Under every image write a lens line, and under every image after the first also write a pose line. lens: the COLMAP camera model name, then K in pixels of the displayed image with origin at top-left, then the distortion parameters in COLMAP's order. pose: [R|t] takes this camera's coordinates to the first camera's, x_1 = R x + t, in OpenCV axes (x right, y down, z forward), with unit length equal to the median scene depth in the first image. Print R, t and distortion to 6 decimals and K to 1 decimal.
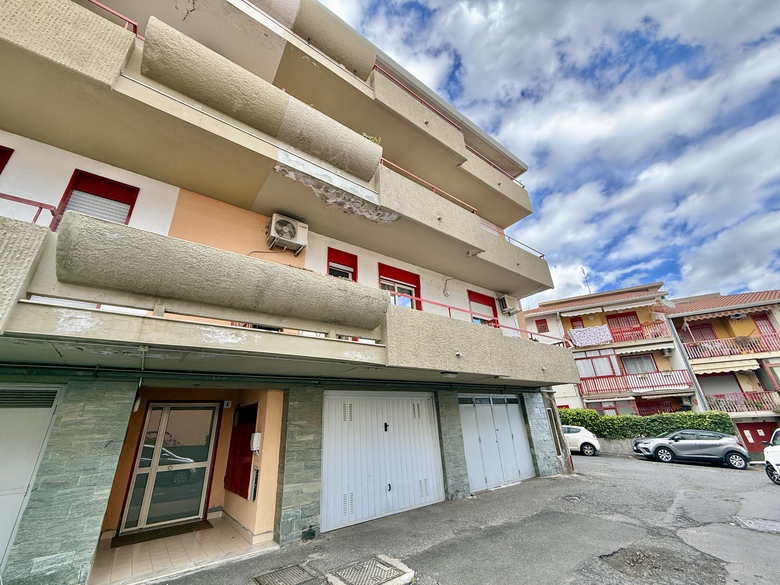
lens RADIAL K [[311.0, 0, 389.1], [0, 311.0, 292.3], [0, 0, 1]] dist [-0.000841, 0.000333]
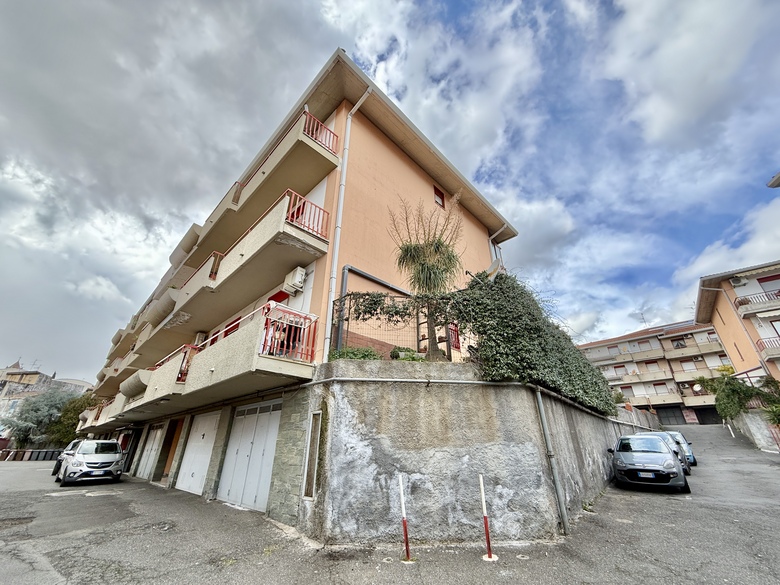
lens RADIAL K [[311.0, 0, 389.1], [0, 311.0, 292.3], [0, 0, 1]] dist [-0.000841, 0.000333]
pose [[0.151674, -0.408577, -0.900033, 1.287476], [0.372661, 0.867009, -0.330784, 0.478861], [0.915488, -0.285236, 0.283764, 1.150084]]
